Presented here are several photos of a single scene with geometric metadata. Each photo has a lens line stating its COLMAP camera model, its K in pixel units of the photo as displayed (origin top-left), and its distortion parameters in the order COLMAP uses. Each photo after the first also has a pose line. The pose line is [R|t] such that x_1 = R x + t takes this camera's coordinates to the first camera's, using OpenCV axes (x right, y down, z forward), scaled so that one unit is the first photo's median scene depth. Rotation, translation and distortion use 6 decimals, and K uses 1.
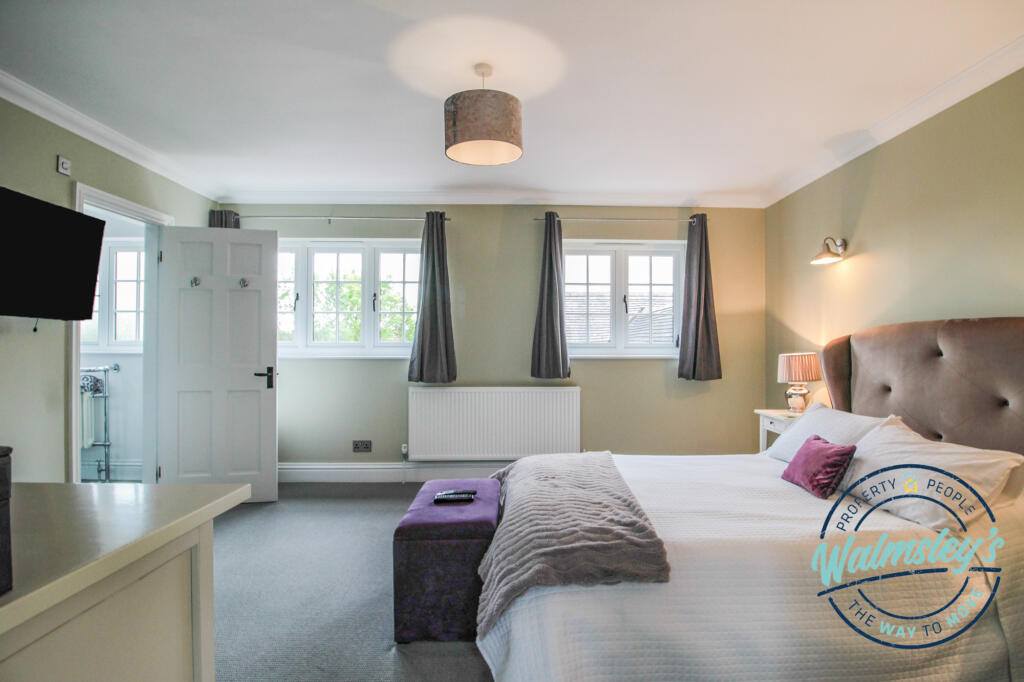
lens RADIAL K [[567.6, 0, 512.0], [0, 567.6, 341.0], [0, 0, 1]] dist [-0.043705, -0.000281]
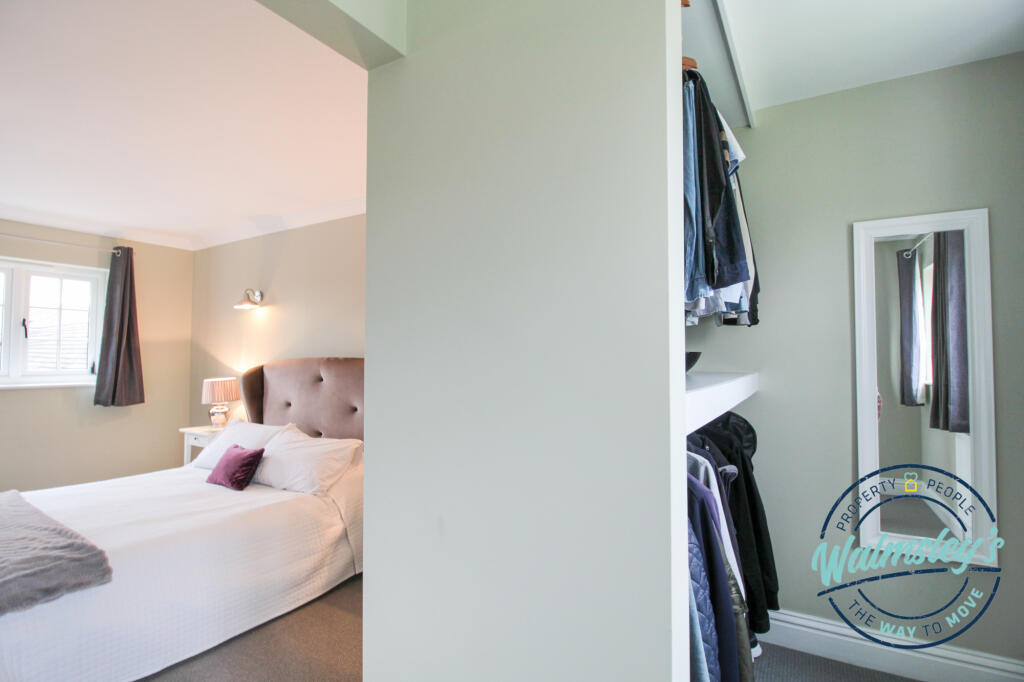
lens RADIAL K [[490.2, 0, 548.2], [0, 490.2, 343.7], [0, 0, 1]] dist [-0.028721, -0.000620]
pose [[0.481854, 0.030179, 0.875732, -0.091251], [-0.006719, 0.999505, -0.030748, -0.033513], [-0.876226, 0.008932, 0.481818, -0.170643]]
